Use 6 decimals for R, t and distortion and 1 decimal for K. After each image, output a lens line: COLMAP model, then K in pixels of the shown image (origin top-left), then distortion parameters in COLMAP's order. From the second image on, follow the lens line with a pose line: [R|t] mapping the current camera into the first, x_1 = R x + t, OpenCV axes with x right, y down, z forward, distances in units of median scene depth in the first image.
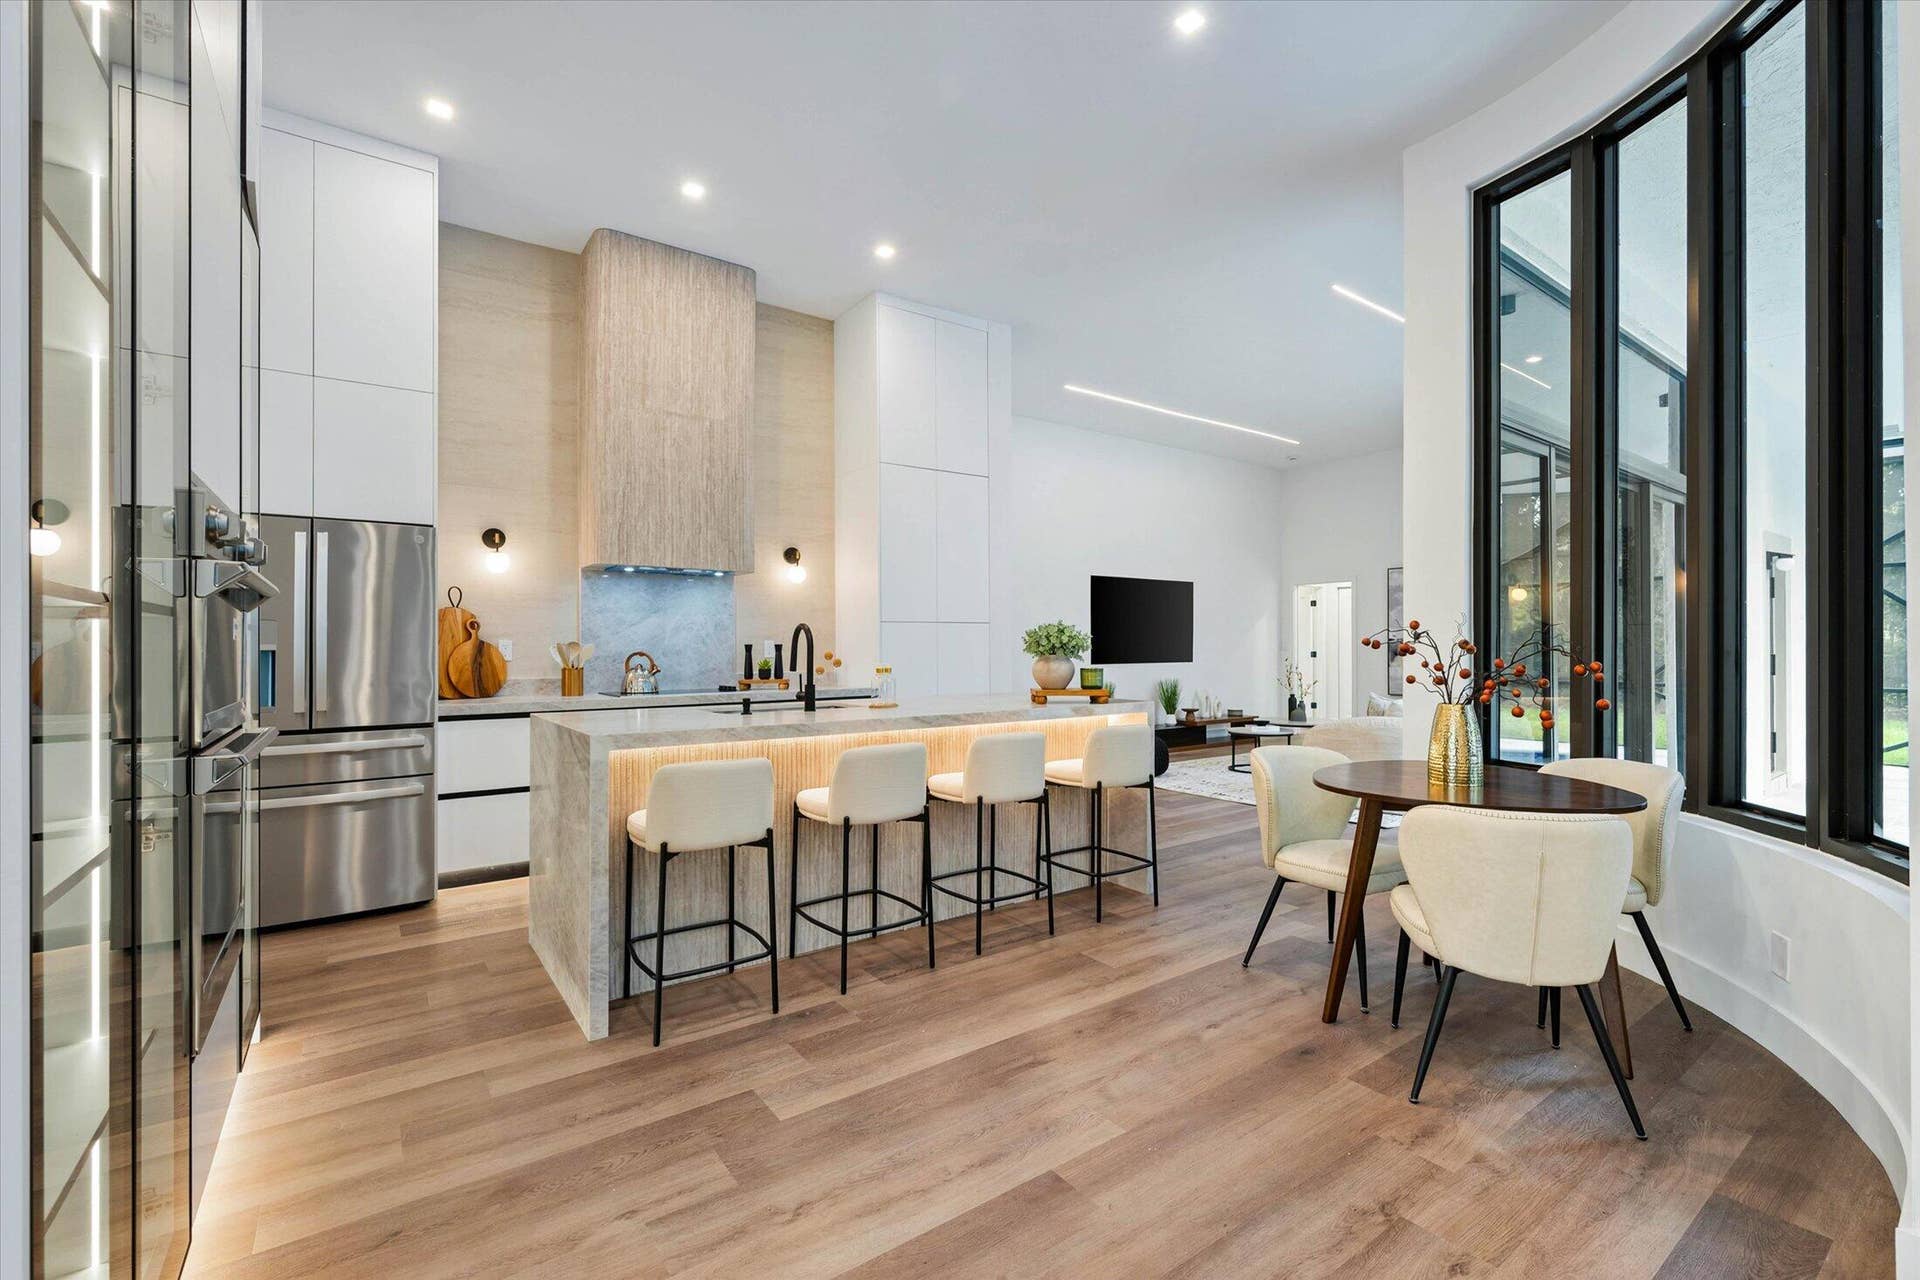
lens RADIAL K [[835.7, 0, 960.0], [0, 835.7, 640.0], [0, 0, 1]] dist [-0.001313, 0.000054]
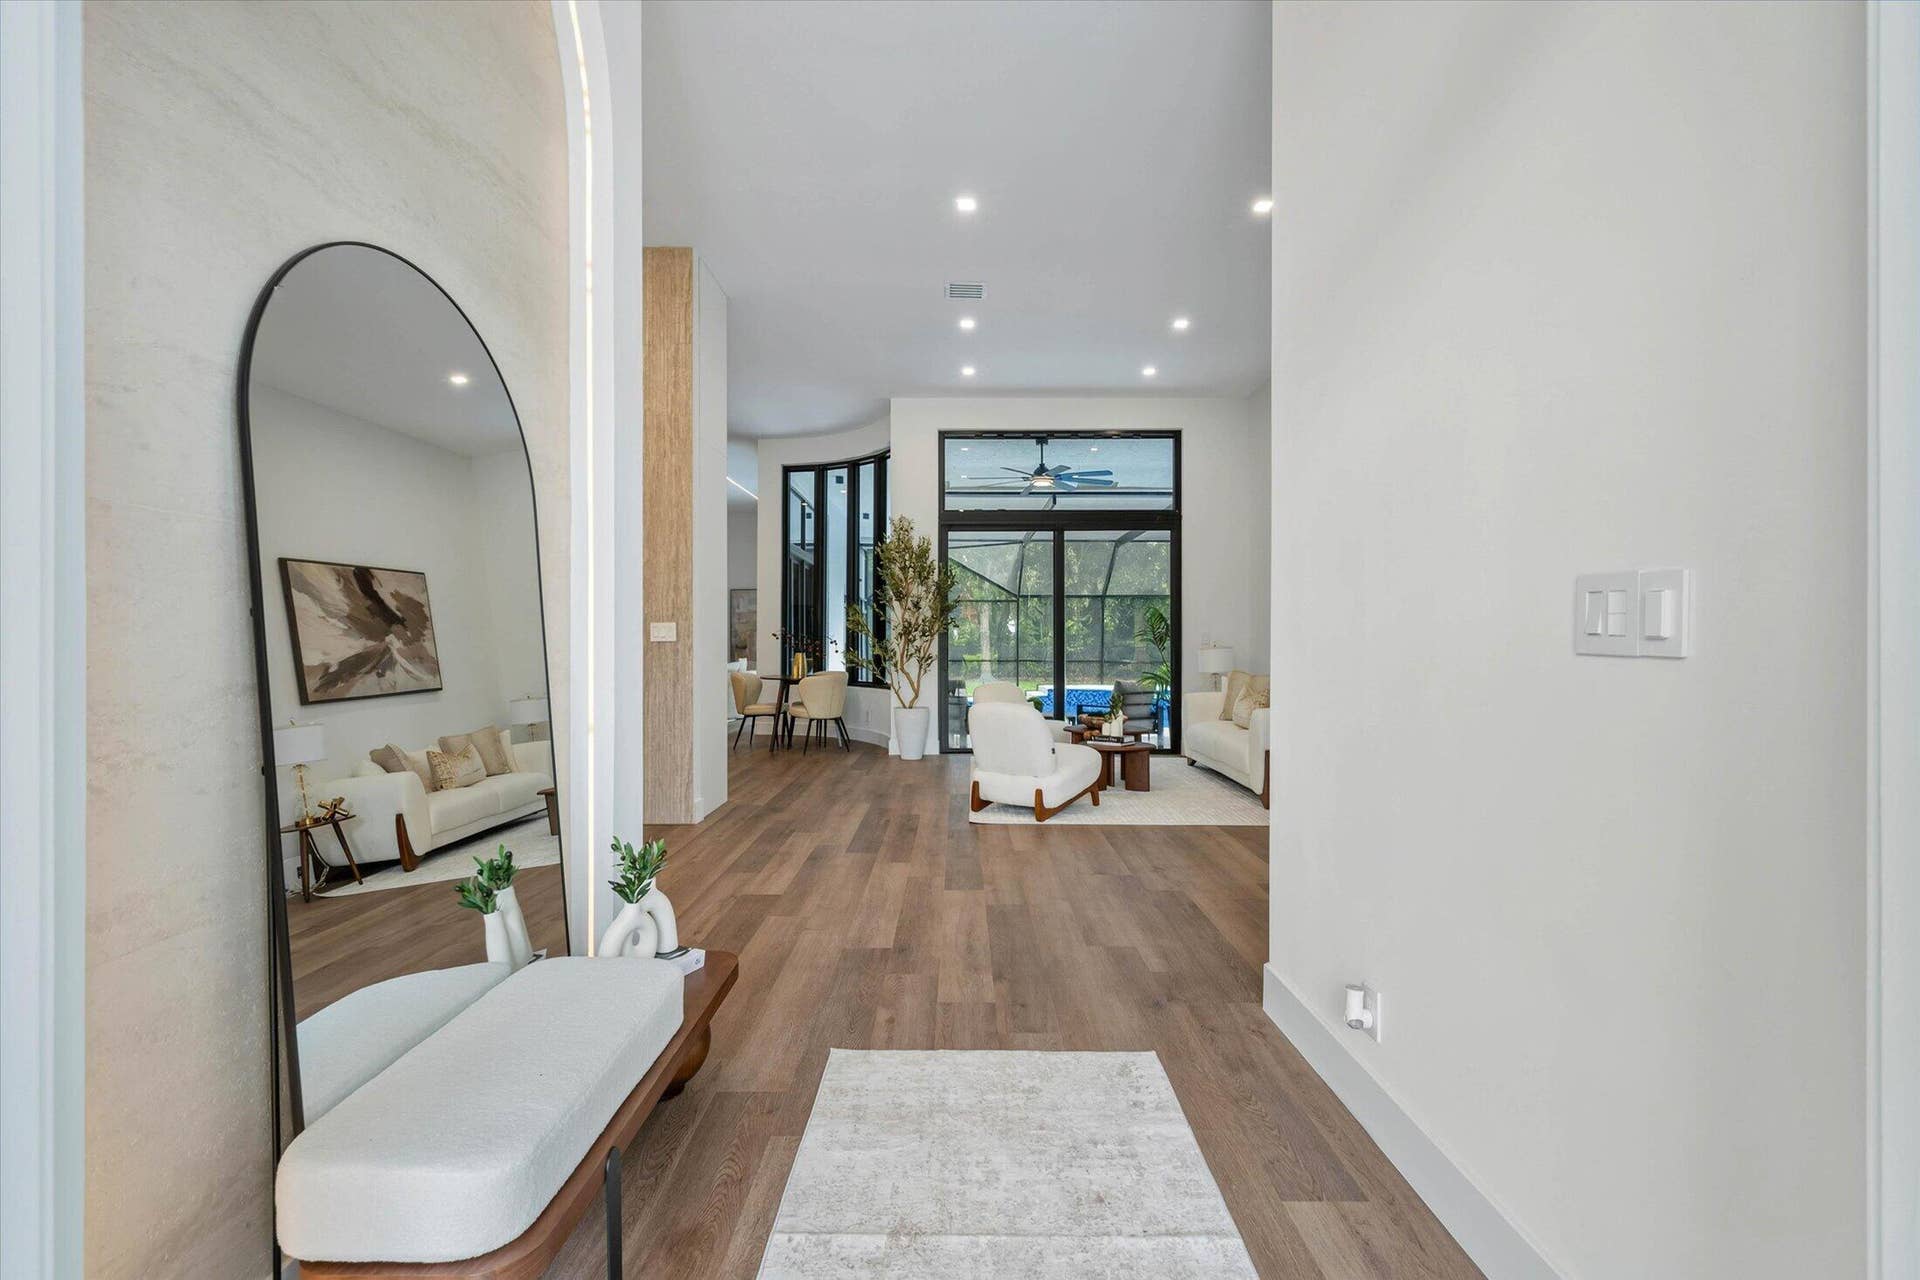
lens RADIAL K [[835.7, 0, 960.0], [0, 835.7, 640.0], [0, 0, 1]] dist [-0.001313, 0.000054]
pose [[0.587497, 0.004698, 0.809212, -1.143628], [-0.010194, 0.999947, 0.001595, 0.008697], [-0.809162, -0.009186, 0.587514, -0.974063]]
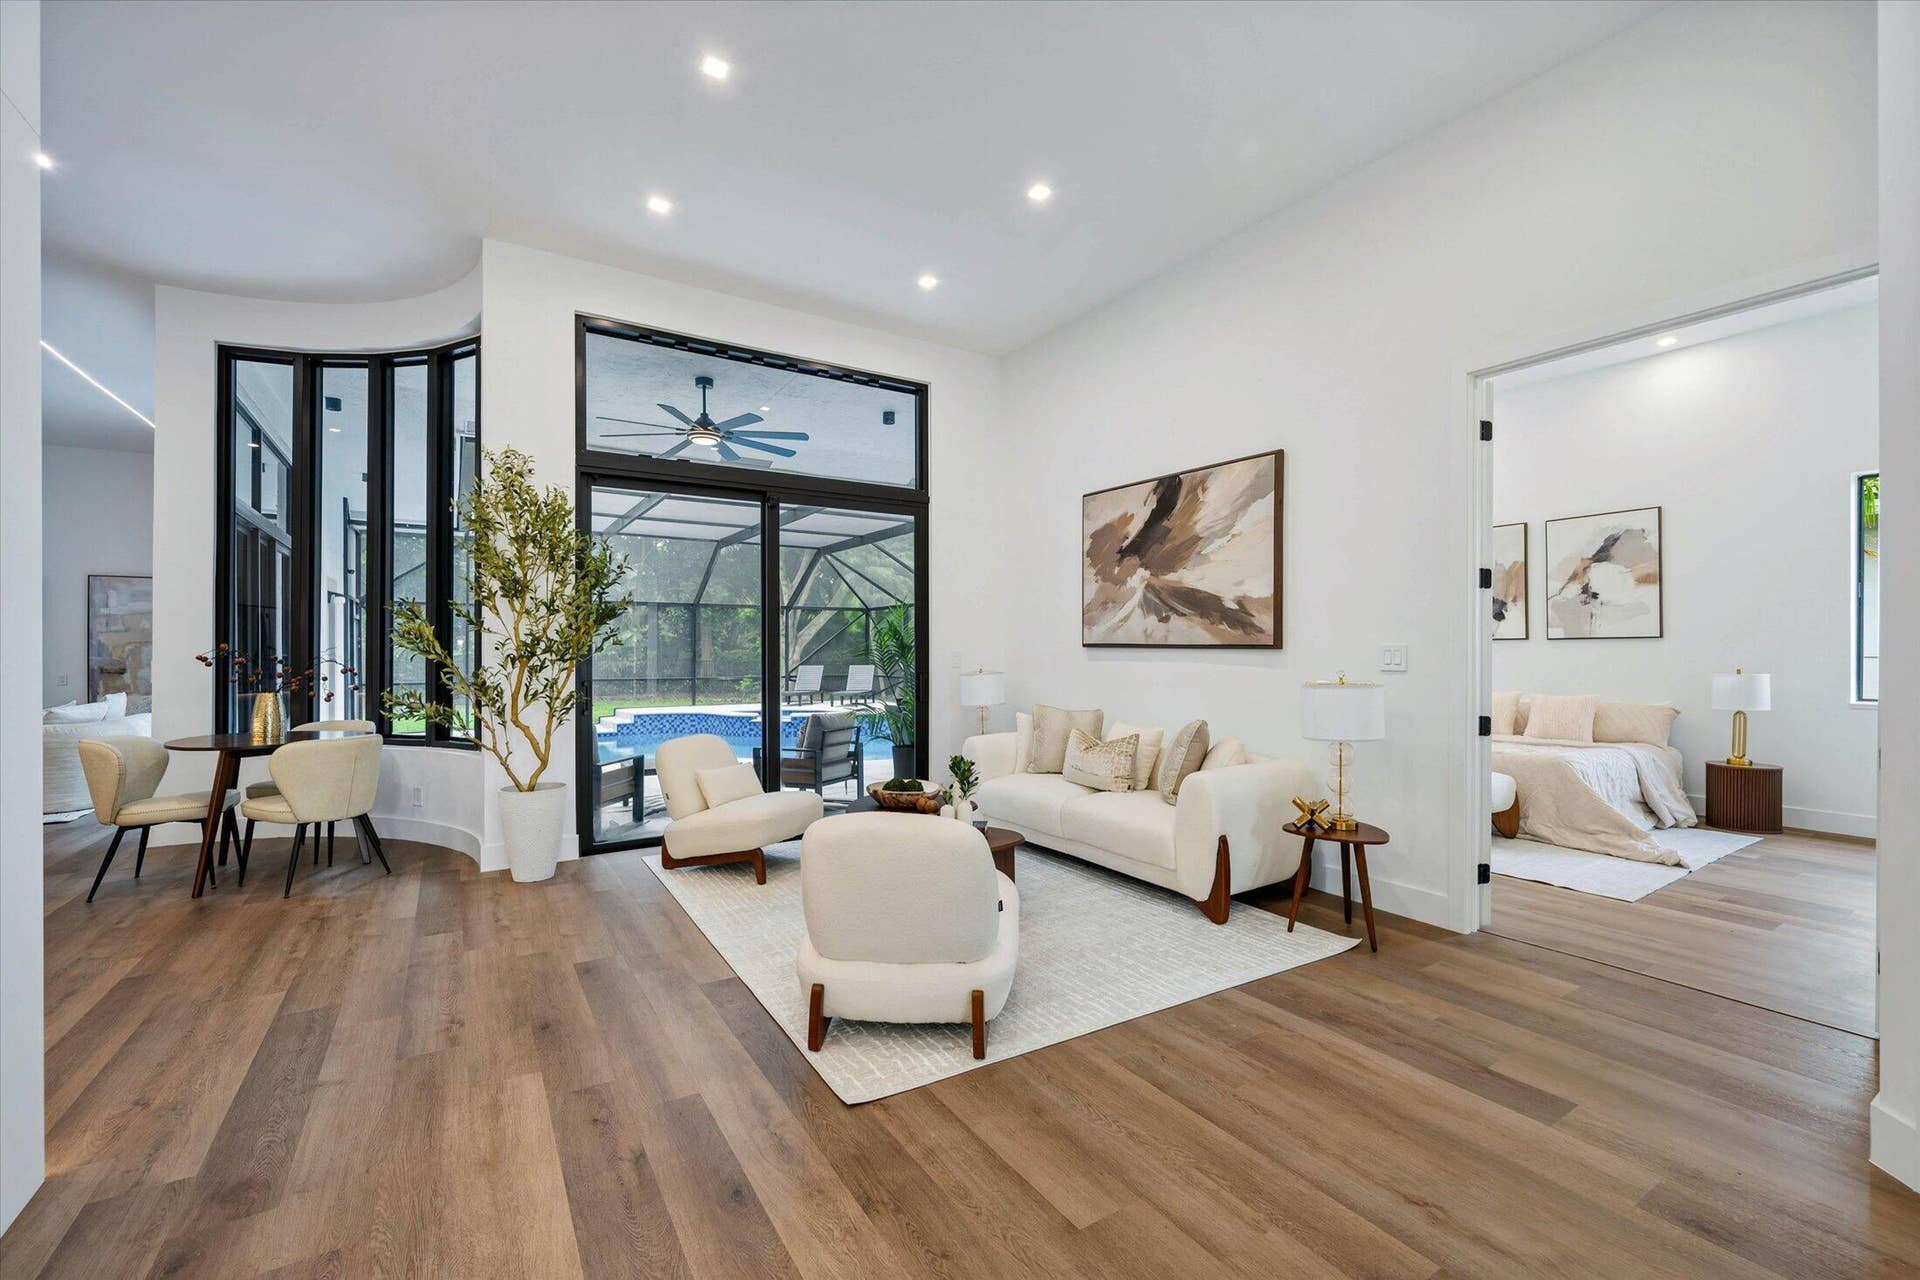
lens RADIAL K [[789.1, 0, 966.3], [0, 789.1, 643.1], [0, 0, 1]] dist [-0.005077, -0.000205]
pose [[0.058757, 0.008467, 0.998236, -0.627232], [-0.003697, 0.999959, -0.008264, -0.013185], [-0.998265, -0.003205, 0.058786, -0.356116]]
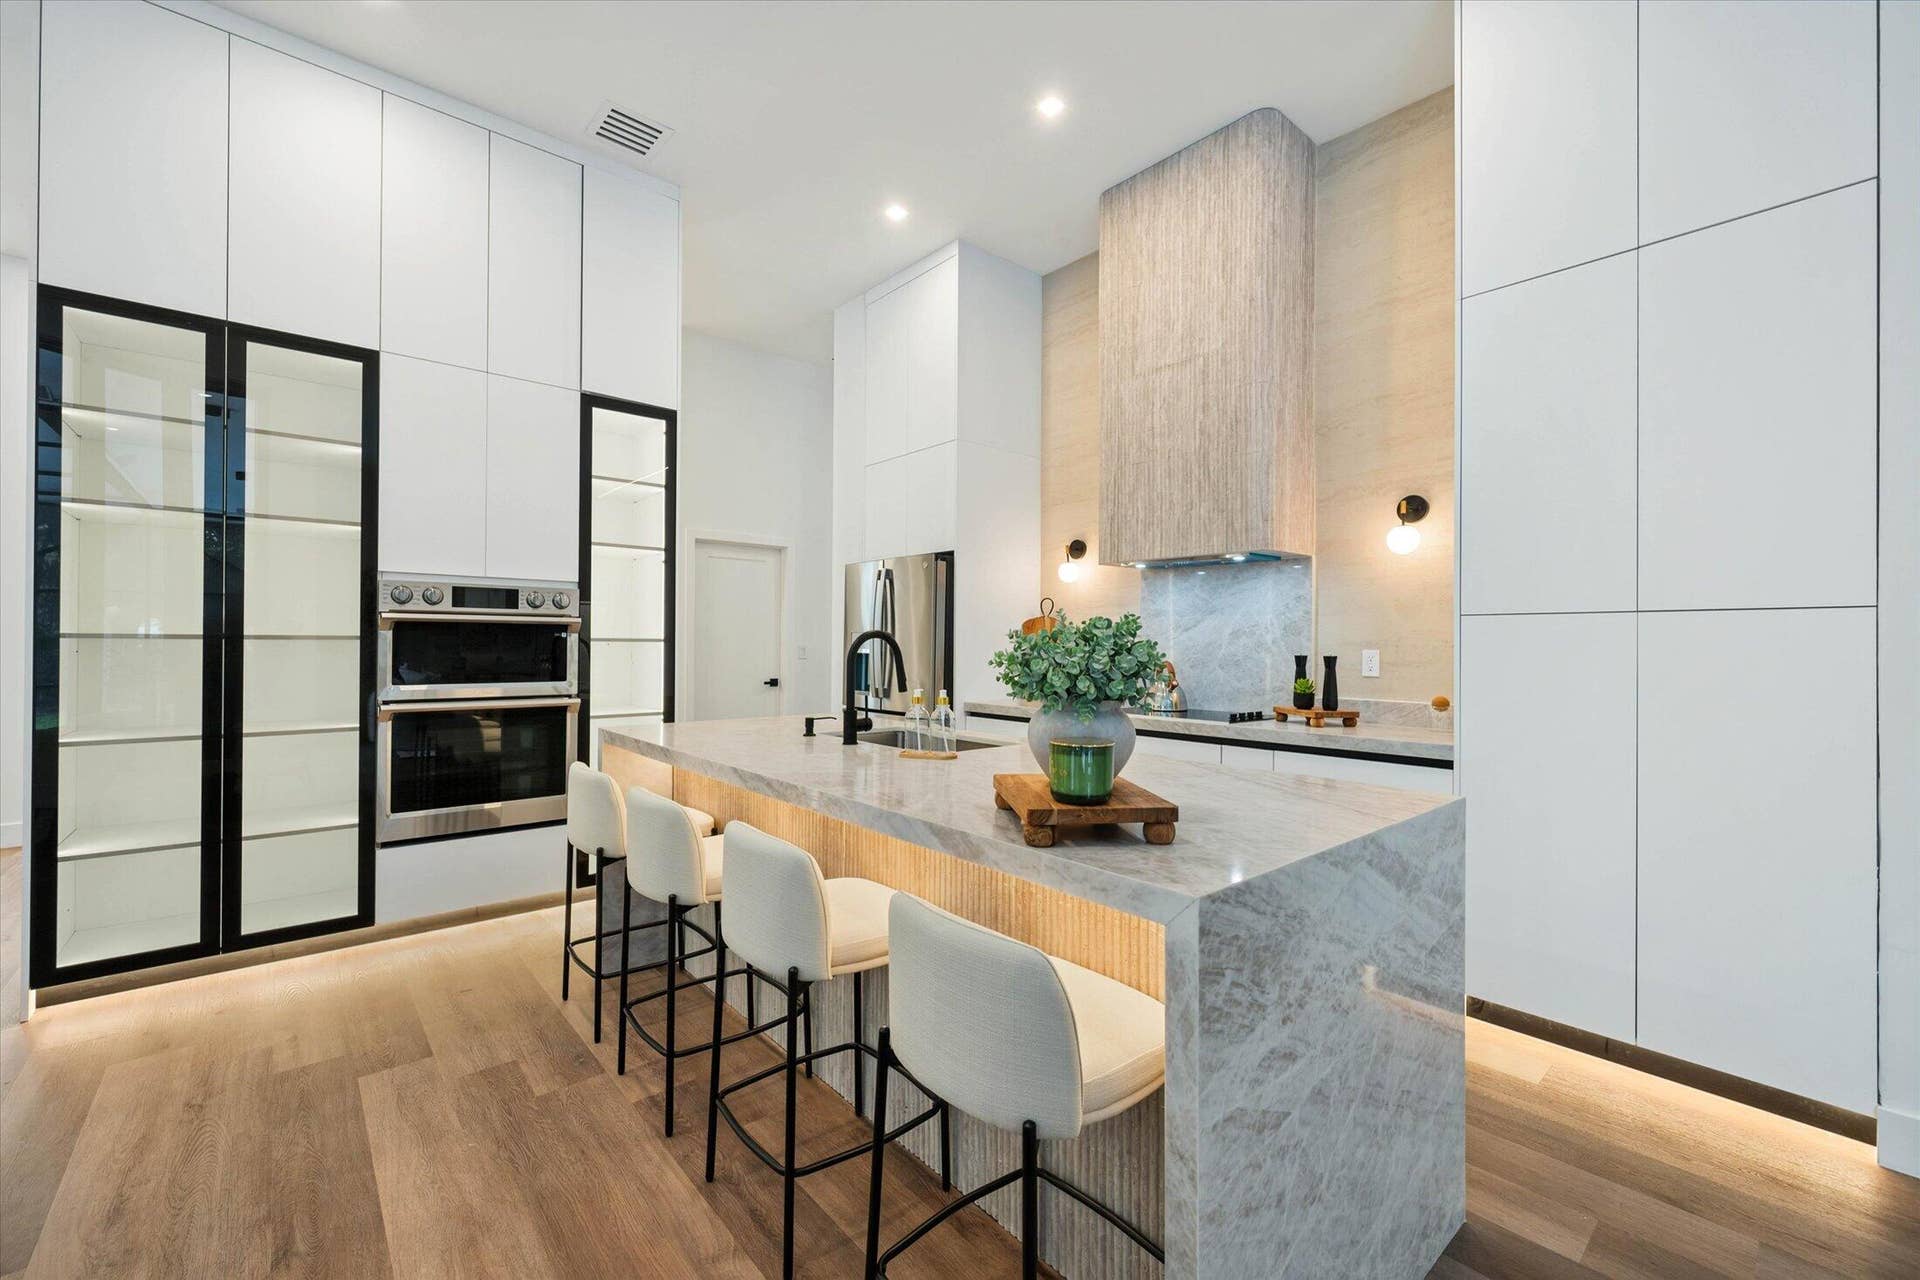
lens RADIAL K [[779.9, 0, 950.3], [0, 779.9, 639.0], [0, 0, 1]] dist [0.001564, 0.000074]
pose [[0.084585, 0.000060, -0.996416, 0.468095], [-0.000694, 1.000000, 0.000001, -0.010514], [0.996416, 0.000692, 0.084585, 0.881005]]
